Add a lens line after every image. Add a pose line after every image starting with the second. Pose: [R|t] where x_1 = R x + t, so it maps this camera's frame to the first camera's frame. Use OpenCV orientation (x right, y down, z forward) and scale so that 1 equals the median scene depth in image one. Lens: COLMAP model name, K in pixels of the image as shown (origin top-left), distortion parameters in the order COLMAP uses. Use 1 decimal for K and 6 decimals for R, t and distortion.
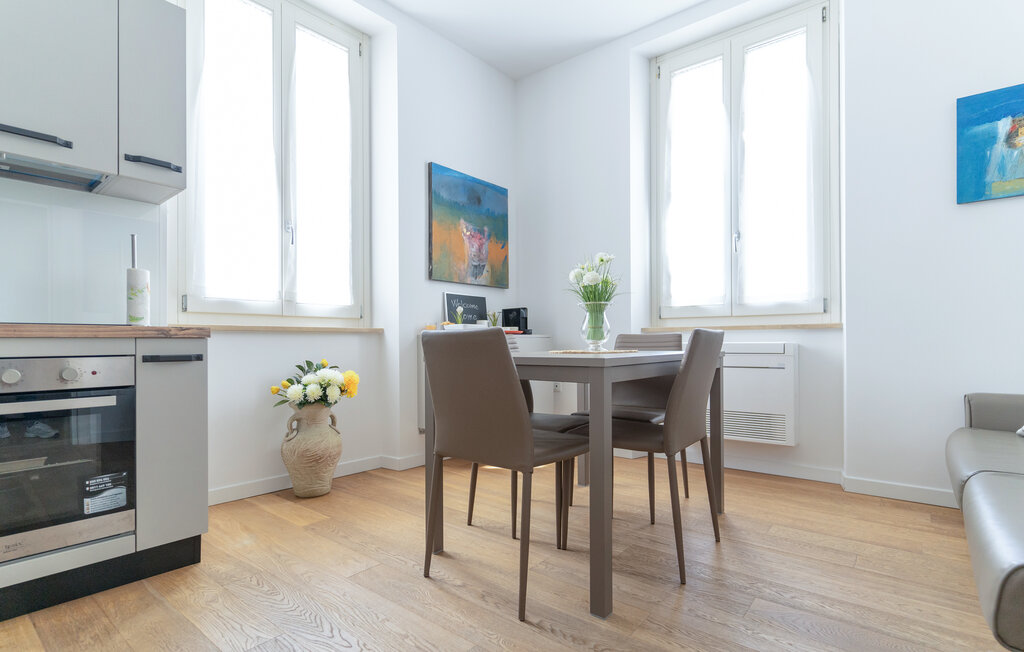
lens RADIAL K [[505.8, 0, 496.3], [0, 505.8, 340.6], [0, 0, 1]] dist [0.001022, -0.000473]
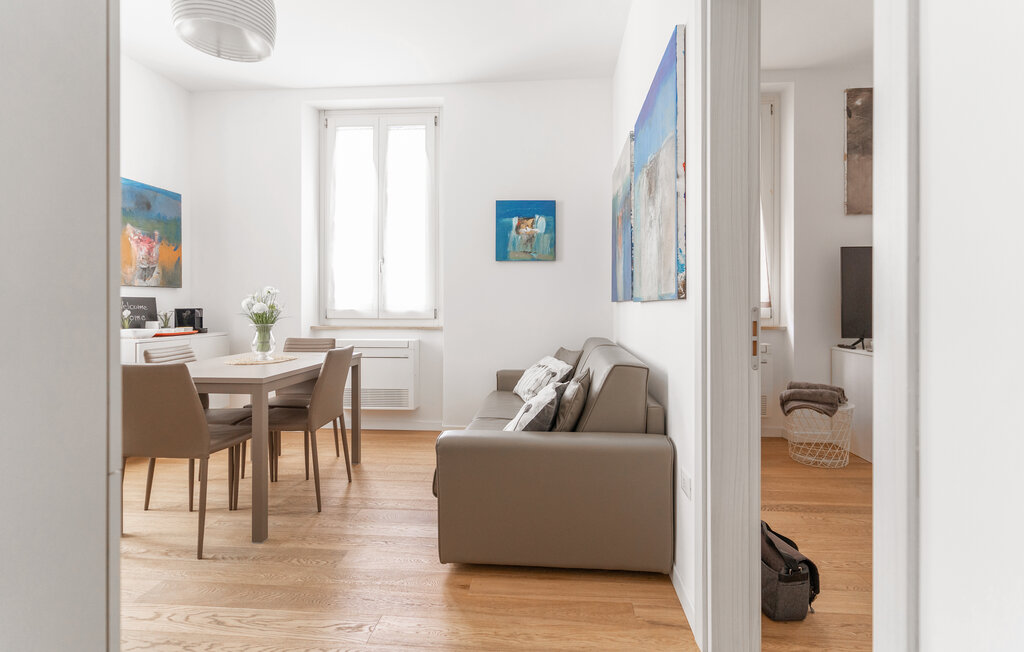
lens RADIAL K [[505.8, 0, 520.5], [0, 505.8, 306.5], [0, 0, 1]] dist [0.001022, -0.000473]
pose [[0.810018, 0.003636, 0.586394, -0.038125], [-0.007332, 0.999965, 0.003928, -0.125830], [-0.586360, -0.007481, 0.810016, -0.471125]]
